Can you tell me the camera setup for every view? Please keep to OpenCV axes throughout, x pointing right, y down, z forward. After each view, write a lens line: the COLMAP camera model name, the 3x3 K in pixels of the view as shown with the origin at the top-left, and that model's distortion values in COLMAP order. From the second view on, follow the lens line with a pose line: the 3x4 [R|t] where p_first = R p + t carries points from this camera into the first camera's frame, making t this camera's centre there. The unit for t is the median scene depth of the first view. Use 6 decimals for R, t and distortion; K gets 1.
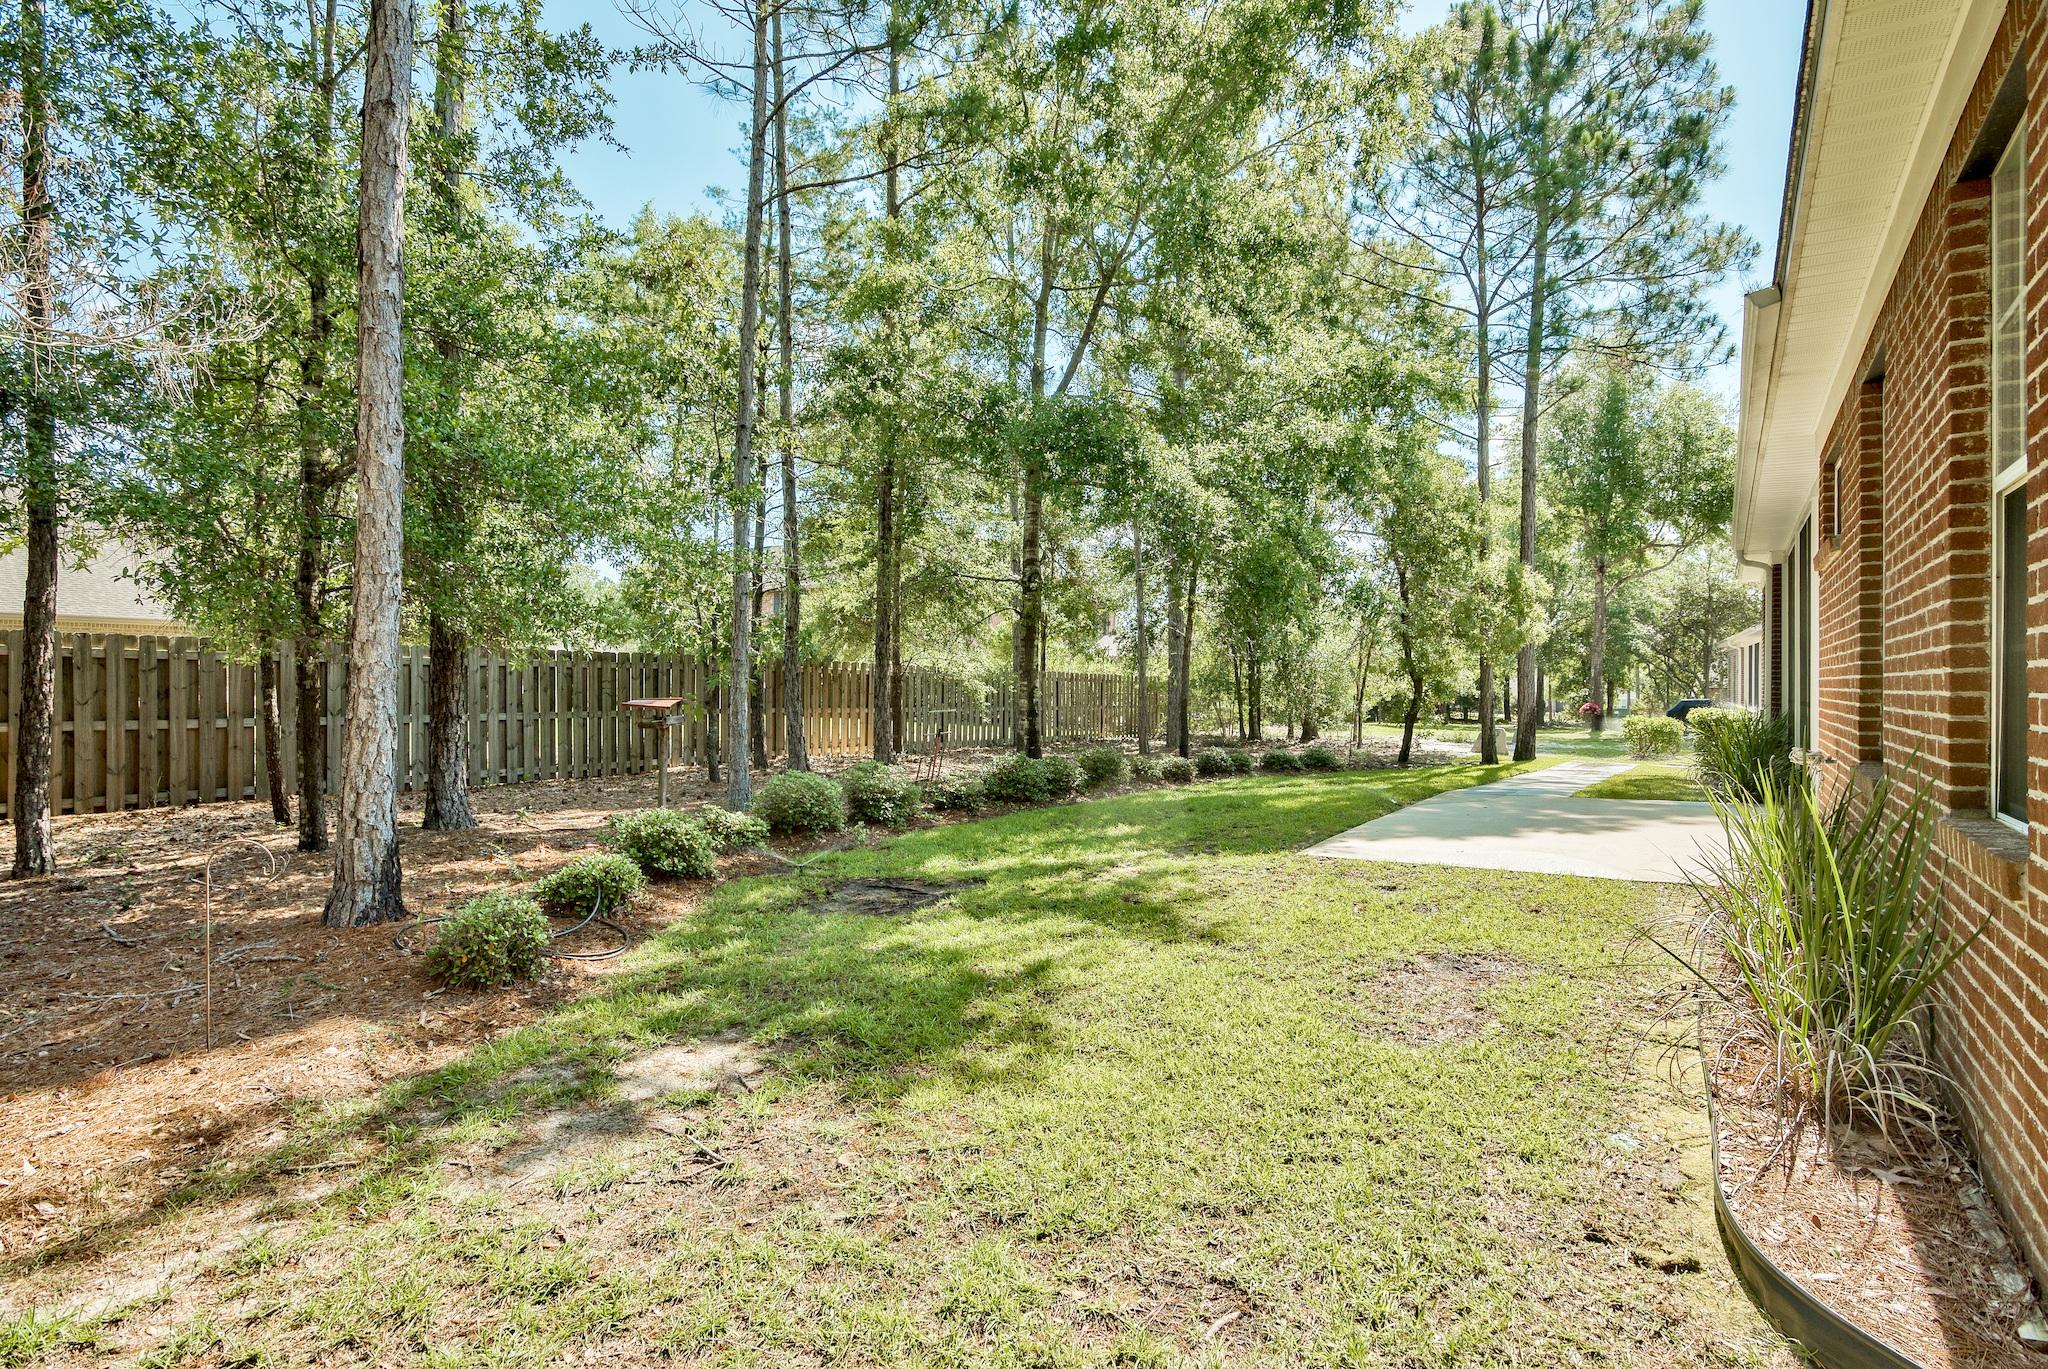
lens RADIAL K [[1024.1, 0, 1024.0], [0, 1024.1, 684.5], [0, 0, 1]] dist [-0.000782, 0.000042]
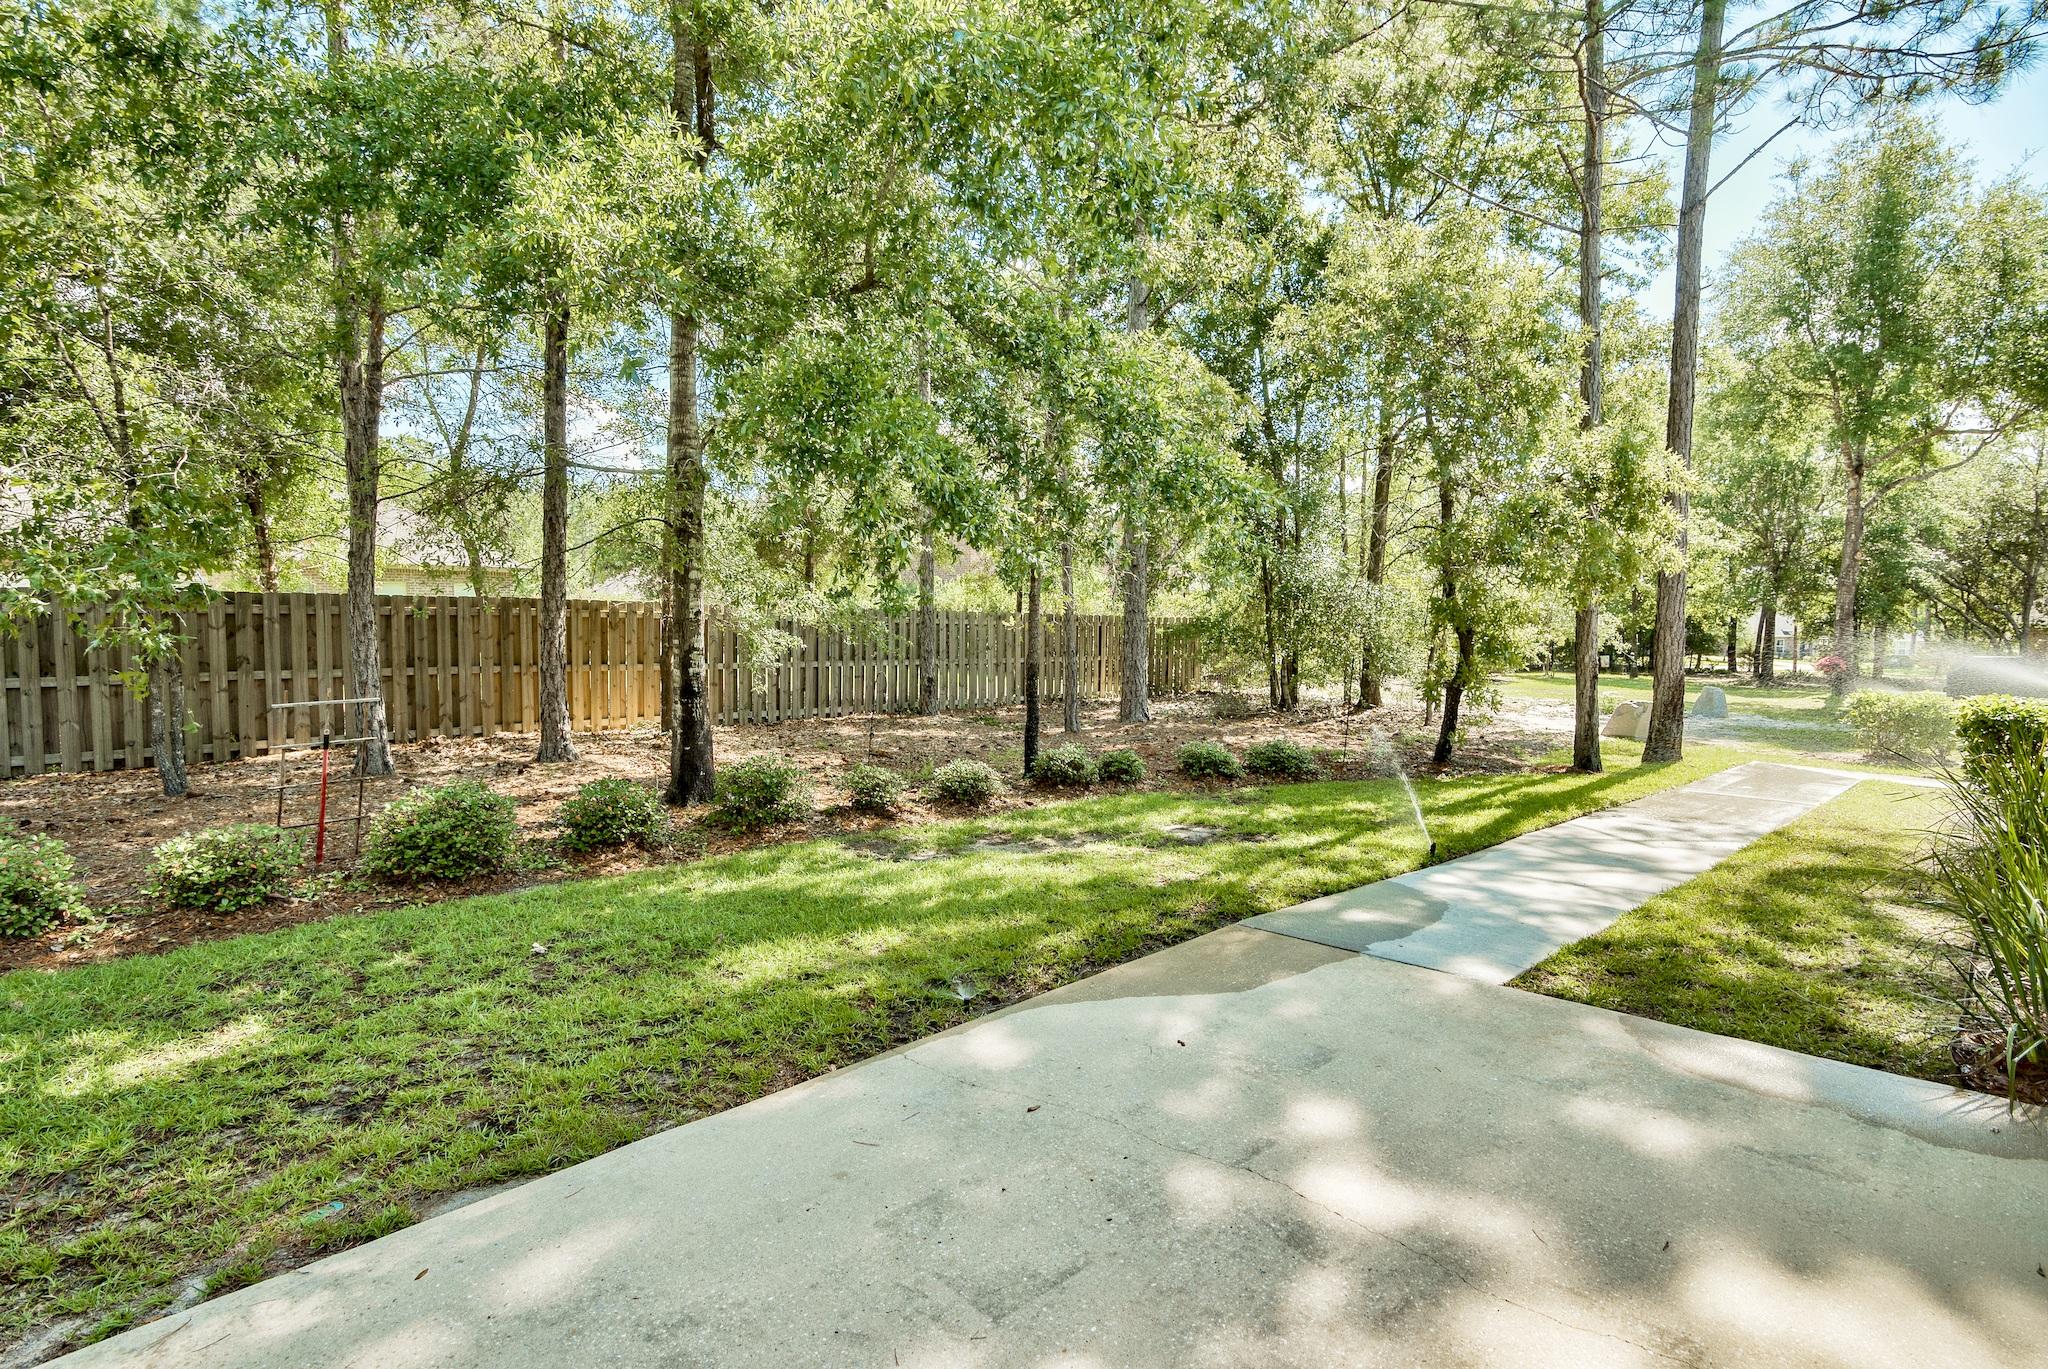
lens RADIAL K [[1009.2, 0, 1023.2], [0, 1009.2, 665.9], [0, 0, 1]] dist [-0.000251, -0.000247]
pose [[0.980406, 0.016253, -0.196318, 0.129297], [-0.006373, 0.998686, 0.050852, -0.007769], [0.196886, -0.048604, 0.979221, 0.183923]]
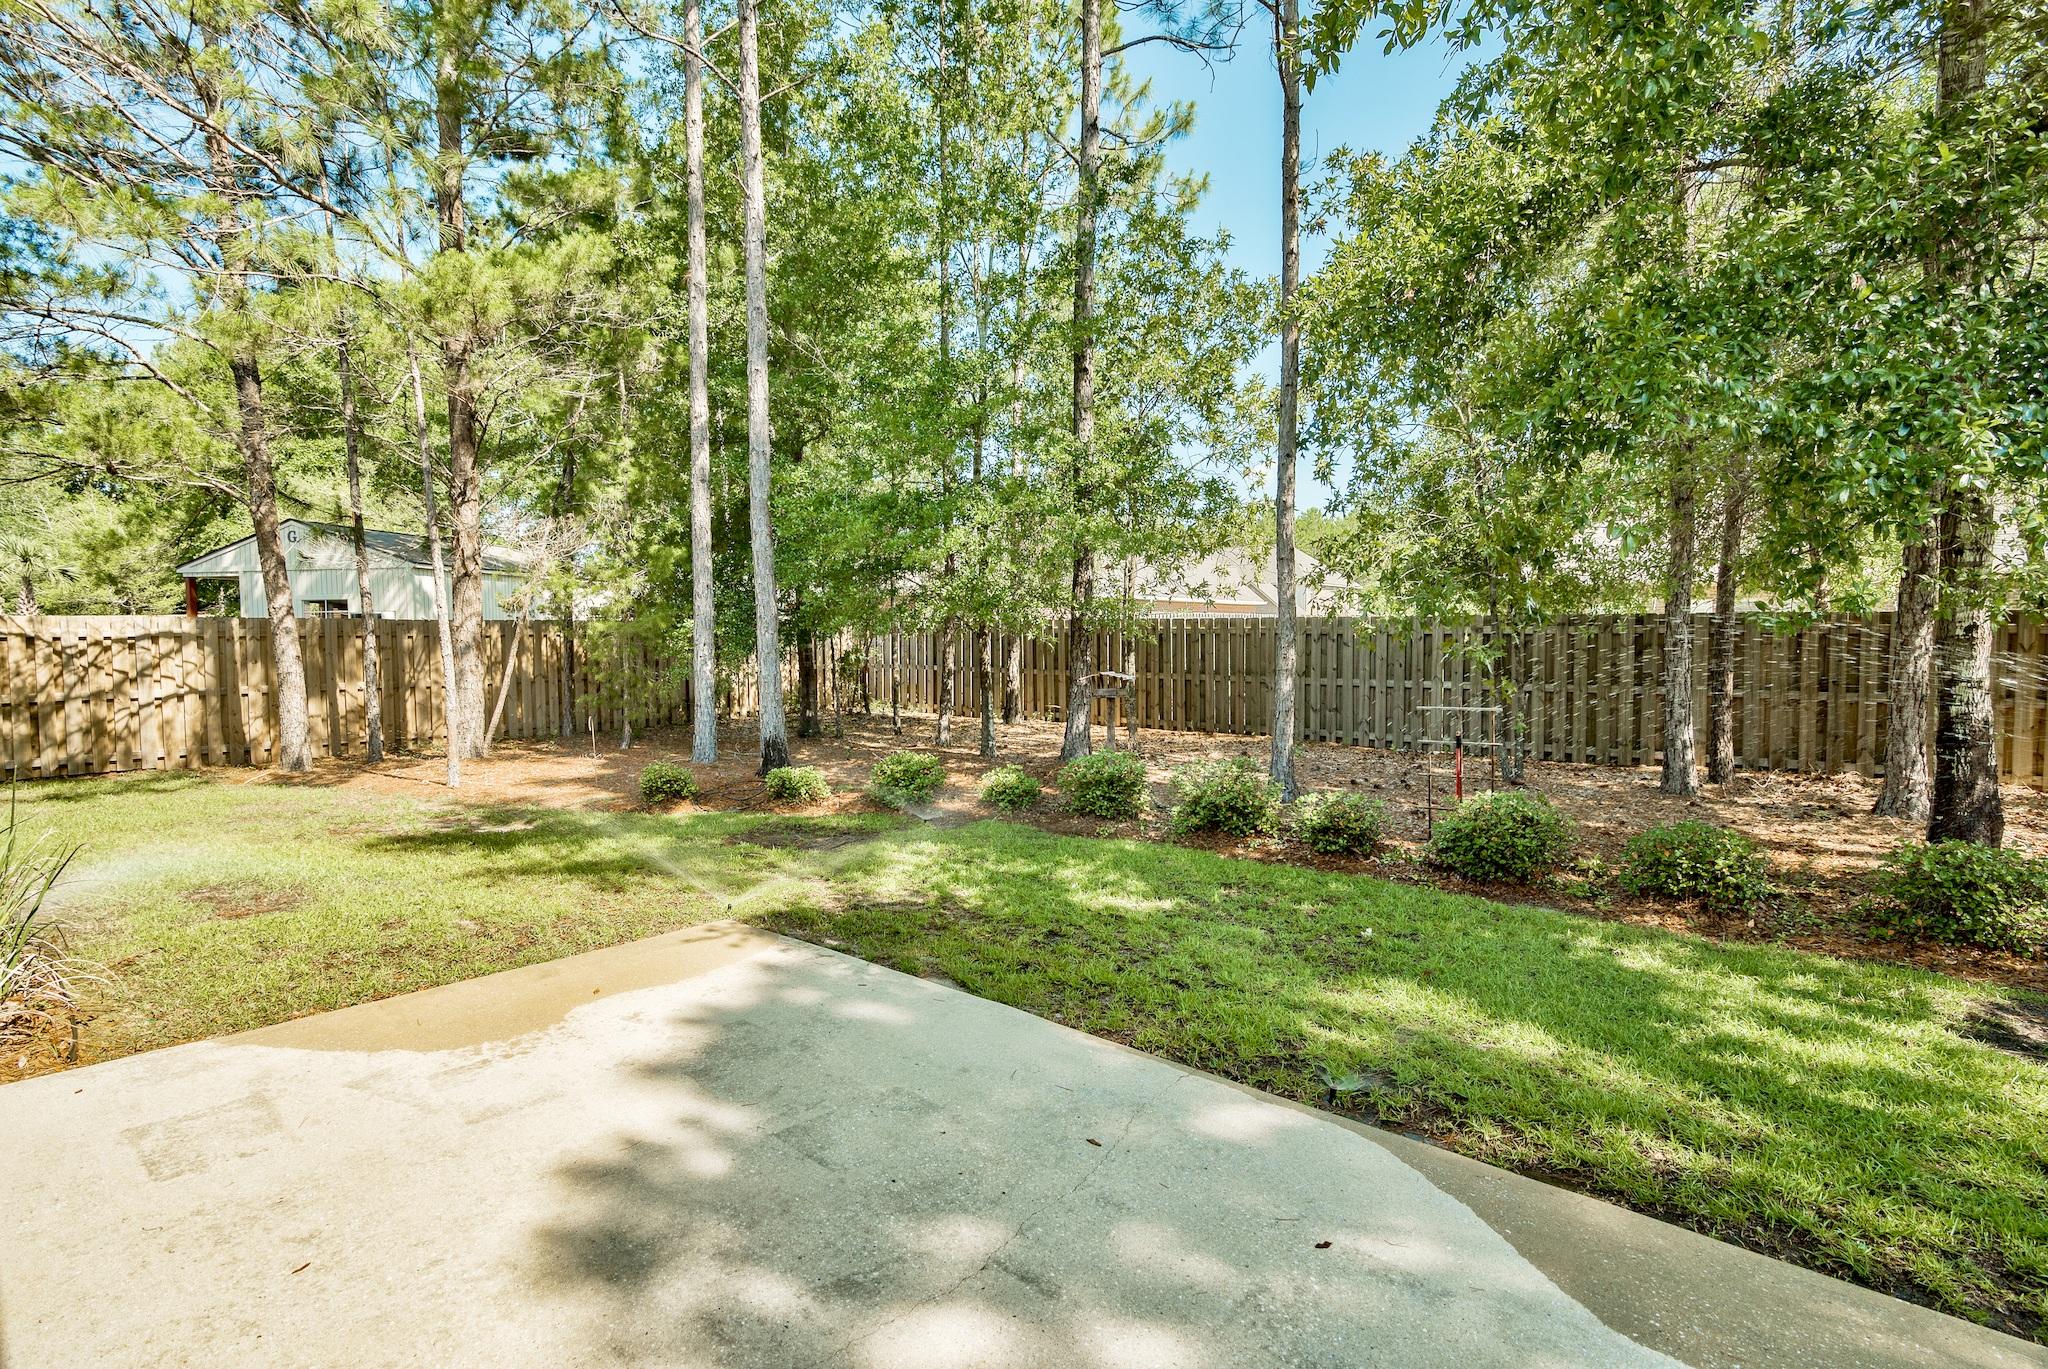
lens RADIAL K [[1024.1, 0, 1024.0], [0, 1024.1, 684.5], [0, 0, 1]] dist [-0.000782, 0.000042]
pose [[-0.126035, 0.051486, -0.990689, 0.179965], [0.002196, 0.998664, 0.051621, -0.007581], [0.992023, 0.004330, -0.125980, 0.250408]]
